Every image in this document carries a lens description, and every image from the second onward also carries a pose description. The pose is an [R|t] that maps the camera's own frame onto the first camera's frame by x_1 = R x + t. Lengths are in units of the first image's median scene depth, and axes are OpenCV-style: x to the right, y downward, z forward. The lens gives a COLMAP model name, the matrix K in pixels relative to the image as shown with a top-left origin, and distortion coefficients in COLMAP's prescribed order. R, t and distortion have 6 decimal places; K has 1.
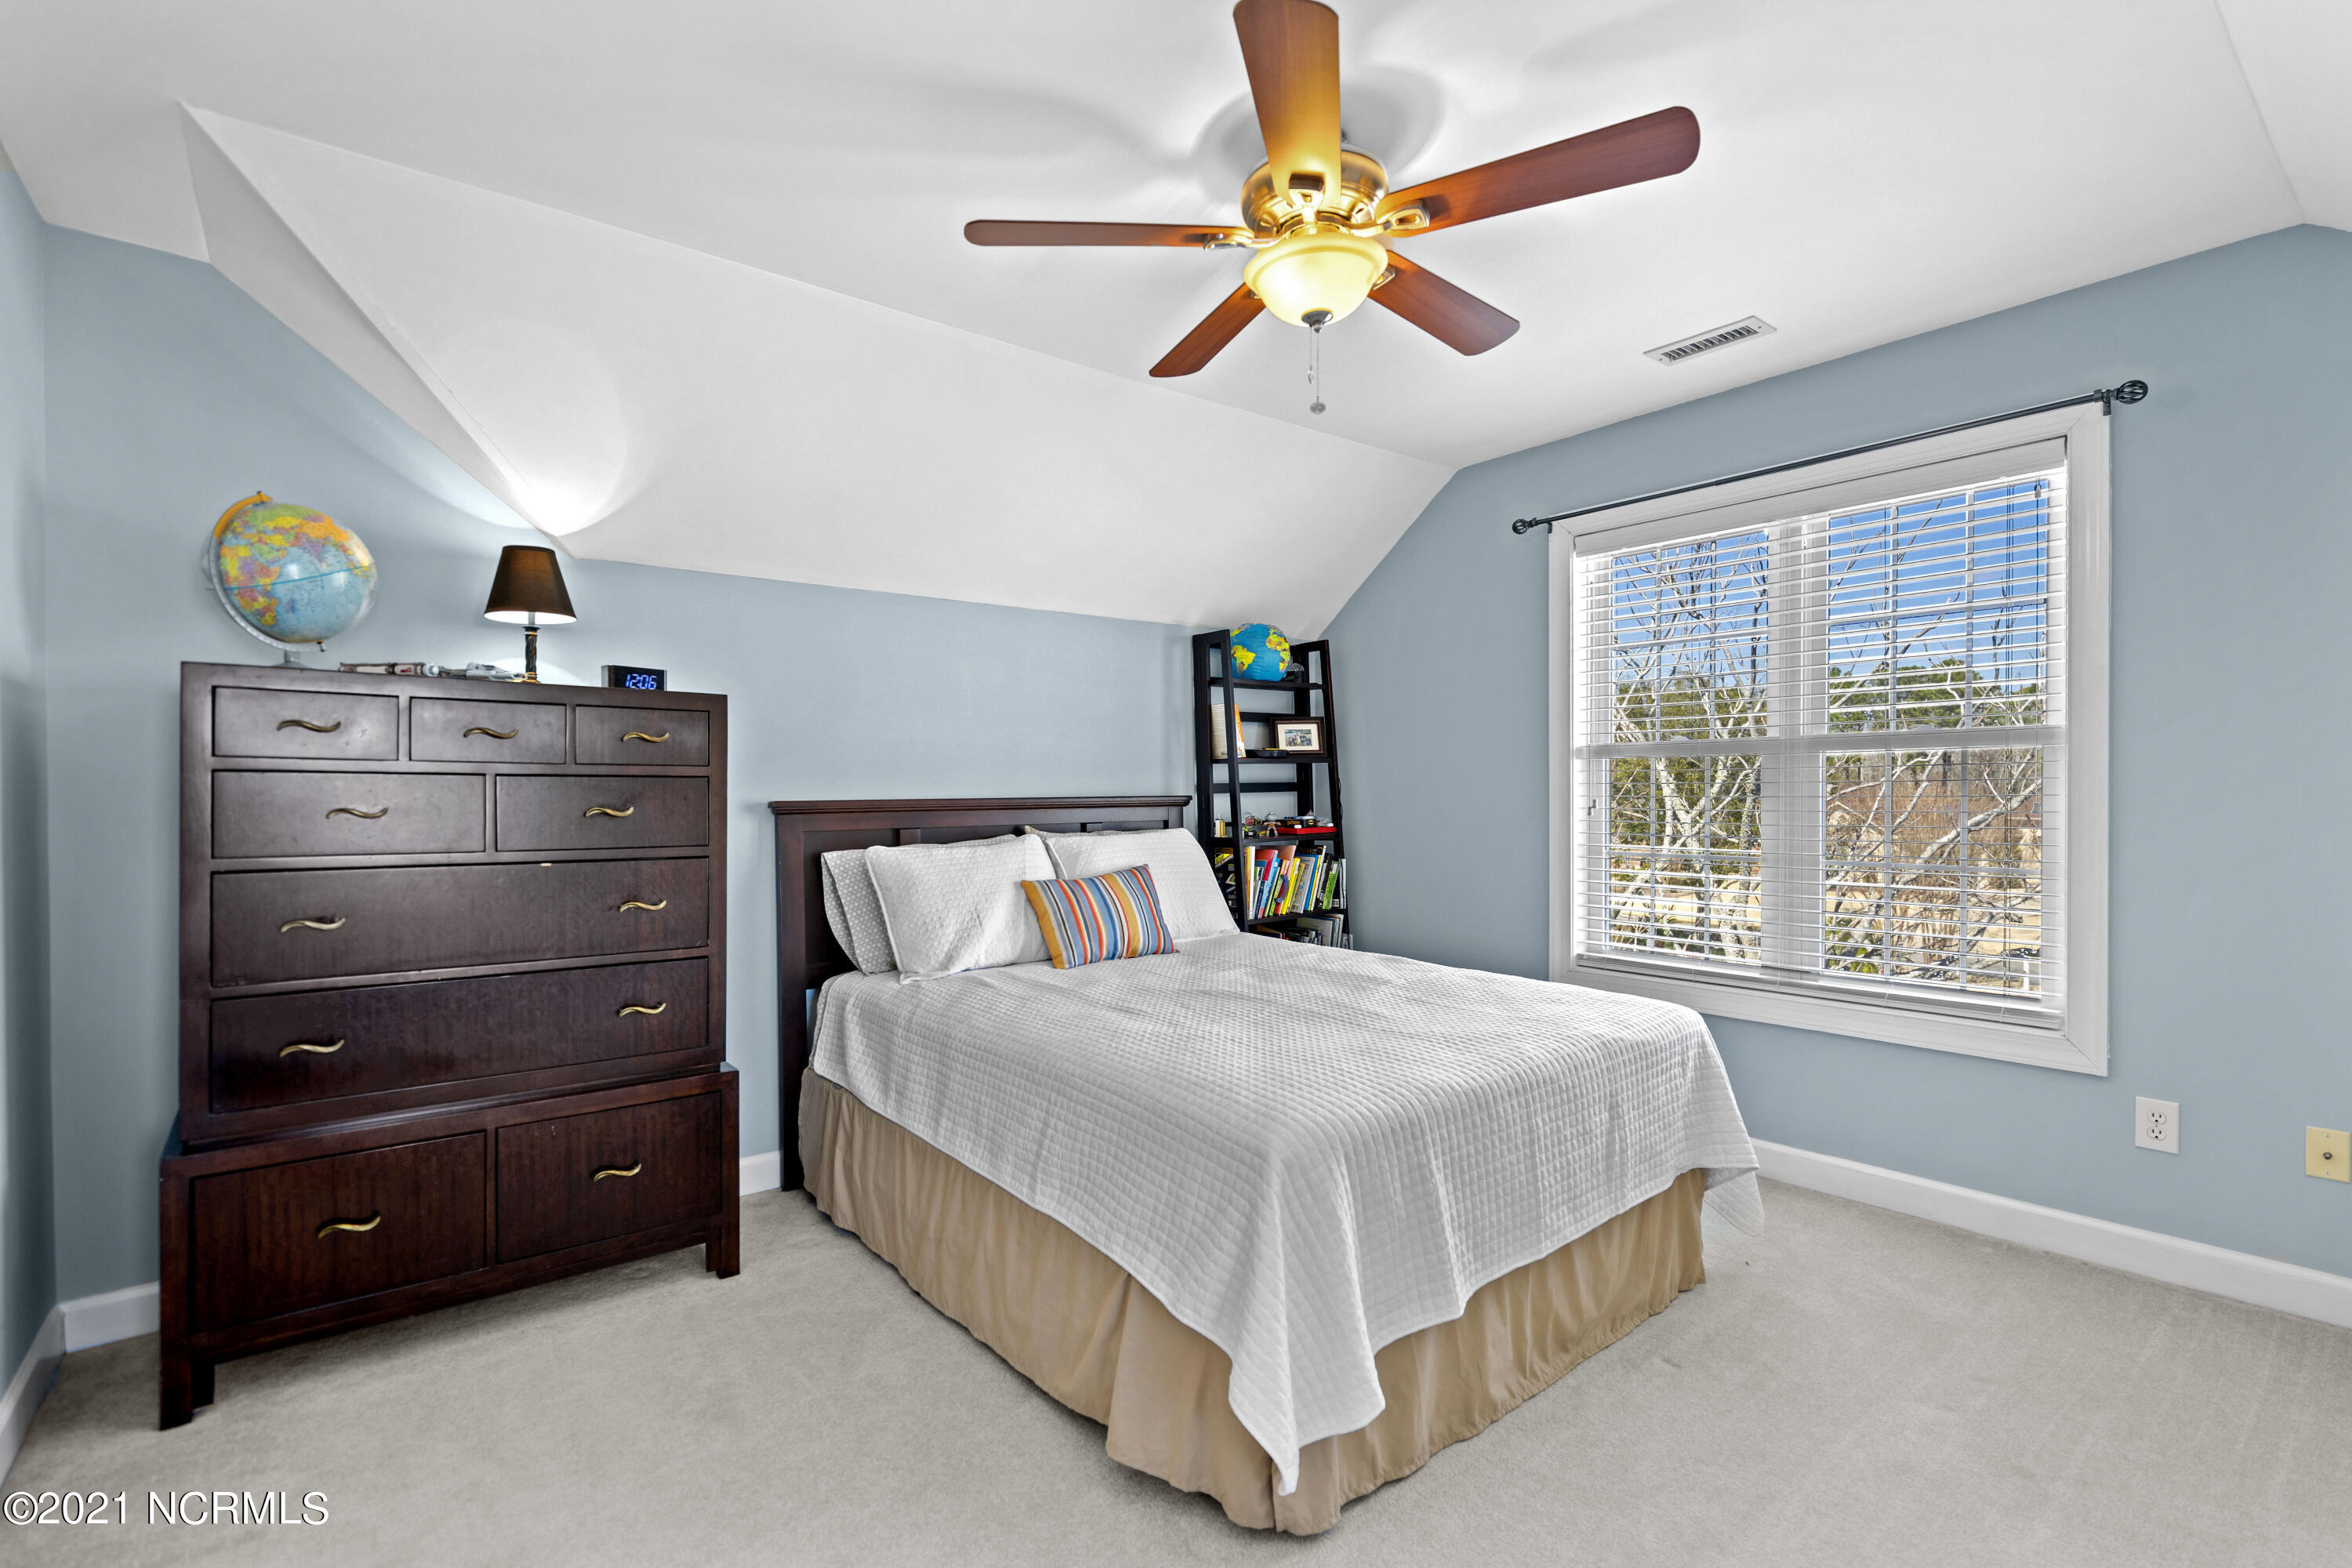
lens RADIAL K [[1071.7, 0, 1180.5], [0, 1071.7, 793.0], [0, 0, 1]] dist [-0.008504, 0.000683]
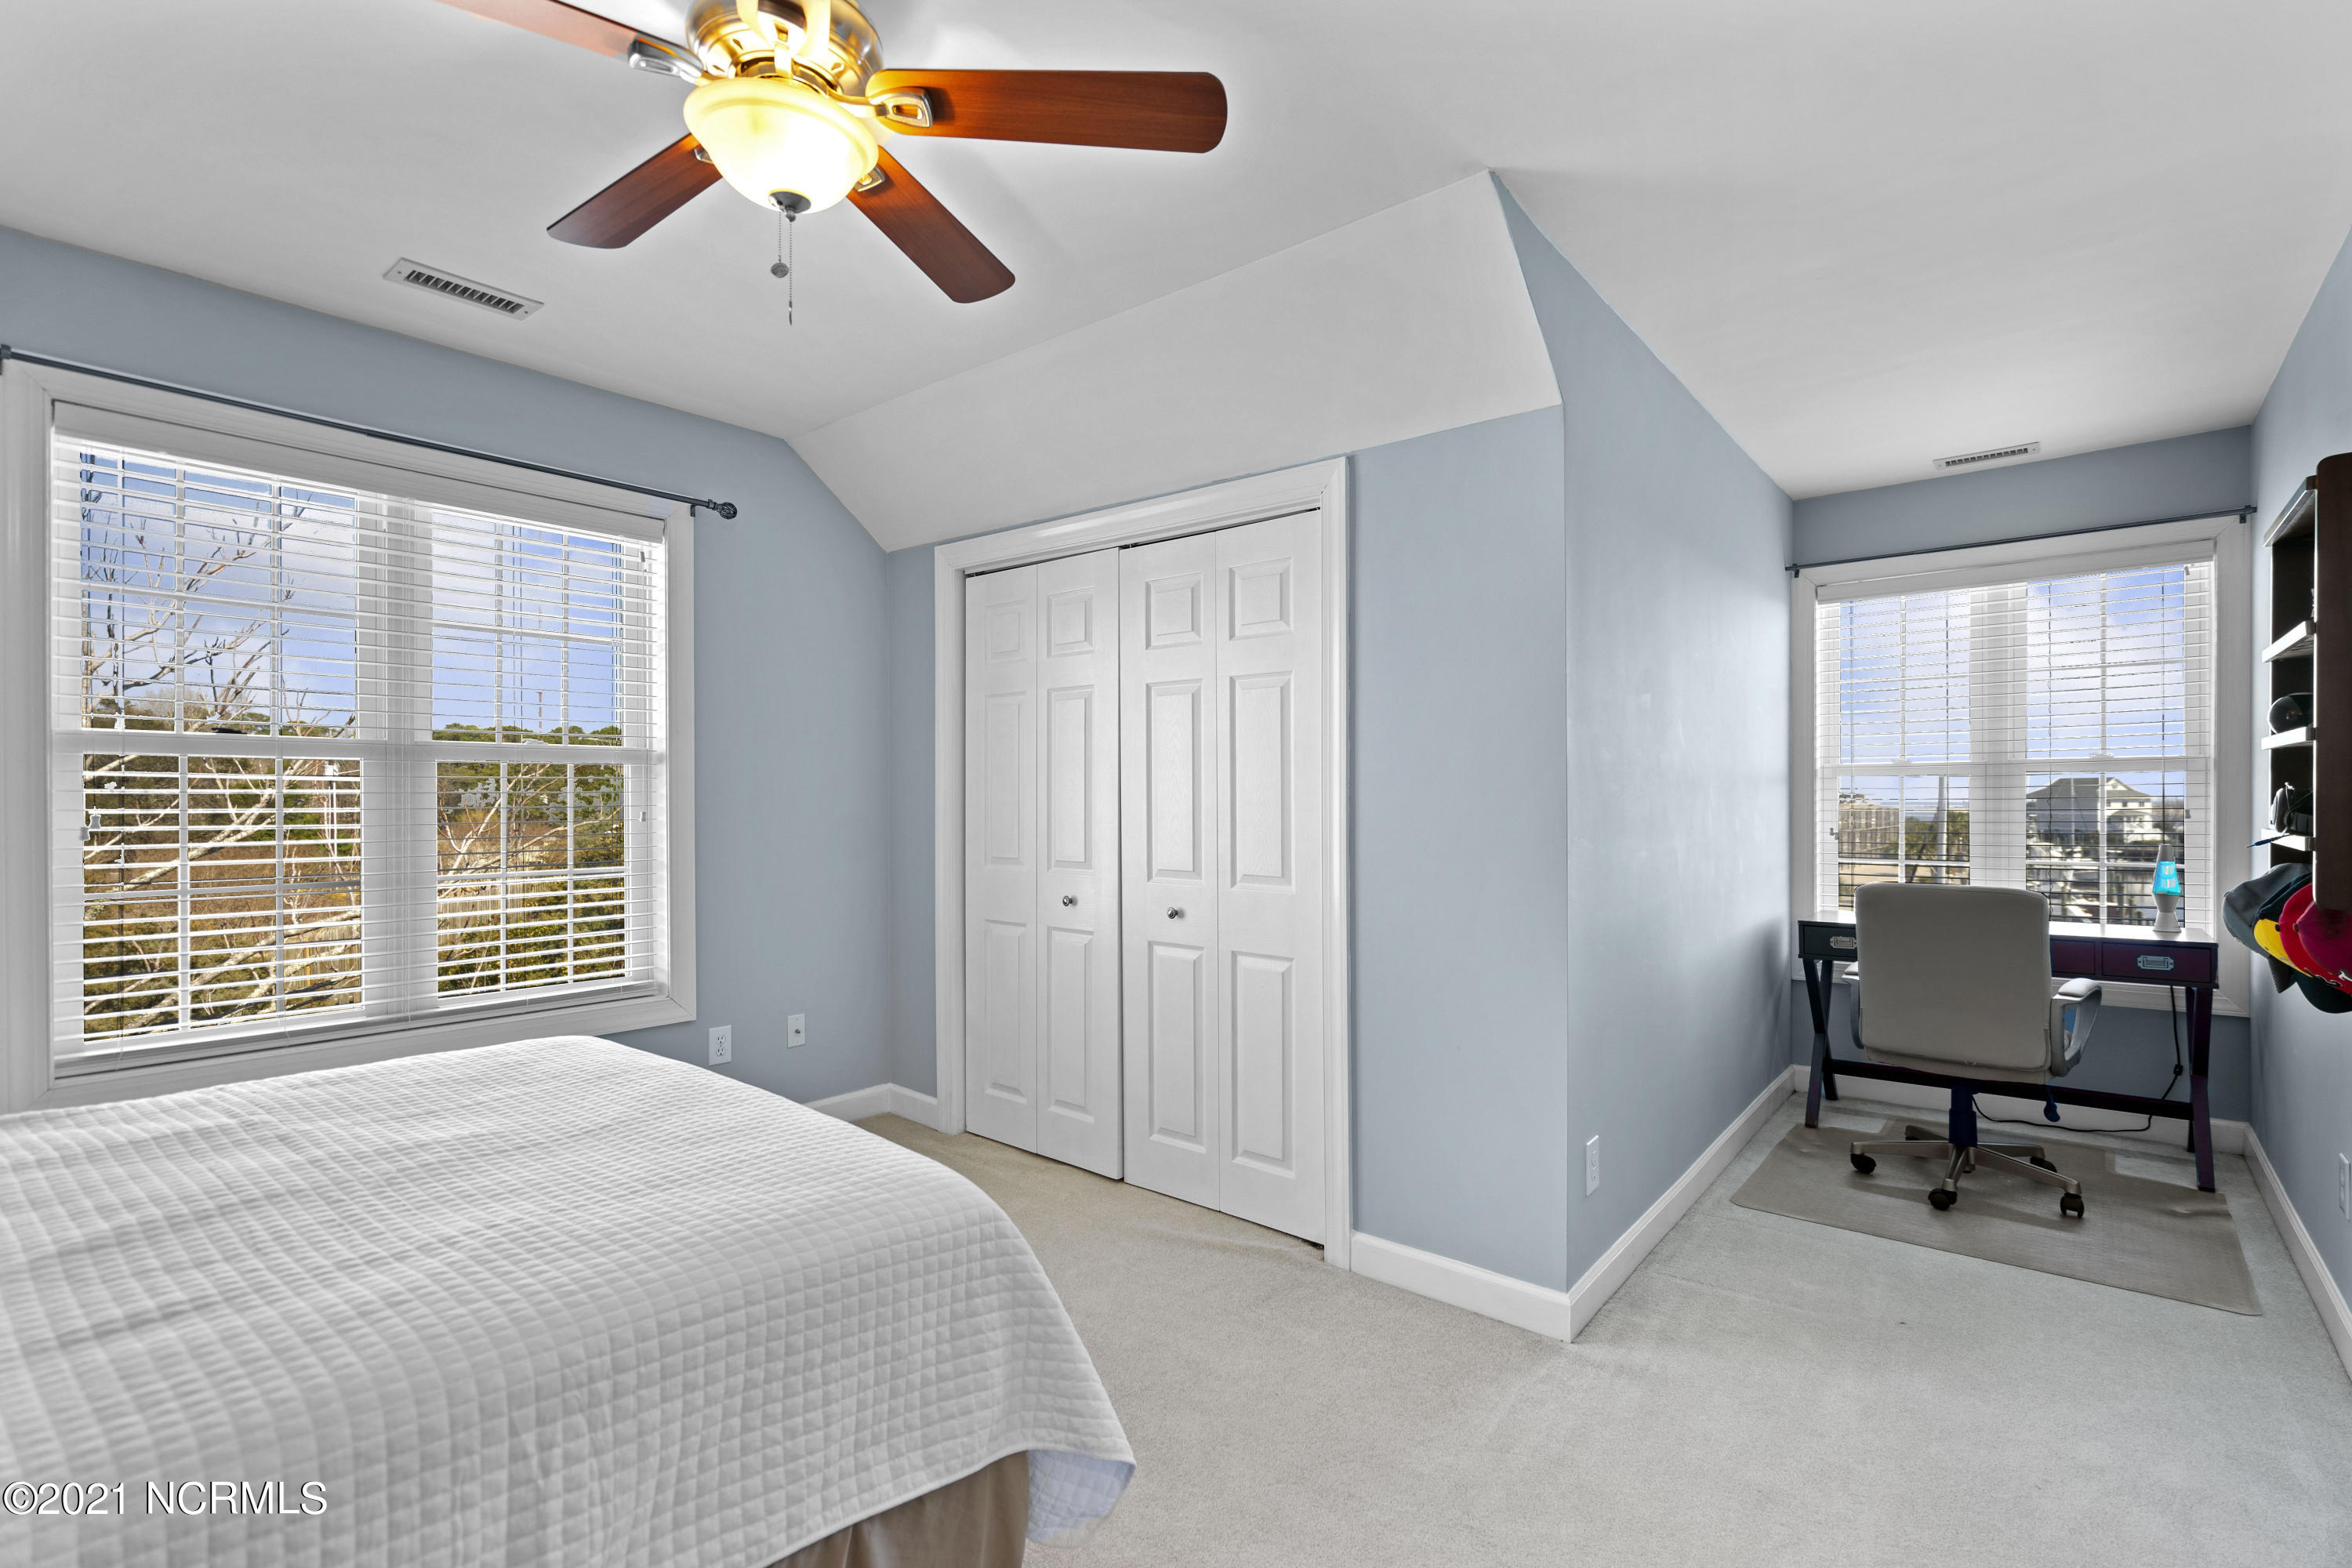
lens RADIAL K [[1071.7, 0, 1178.7], [0, 1071.7, 793.4], [0, 0, 1]] dist [-0.008504, 0.000683]
pose [[-0.205467, 0.009014, 0.978623, -0.549581], [0.000183, 0.999958, -0.009172, -0.000593], [-0.978664, -0.001706, -0.205460, 0.691870]]
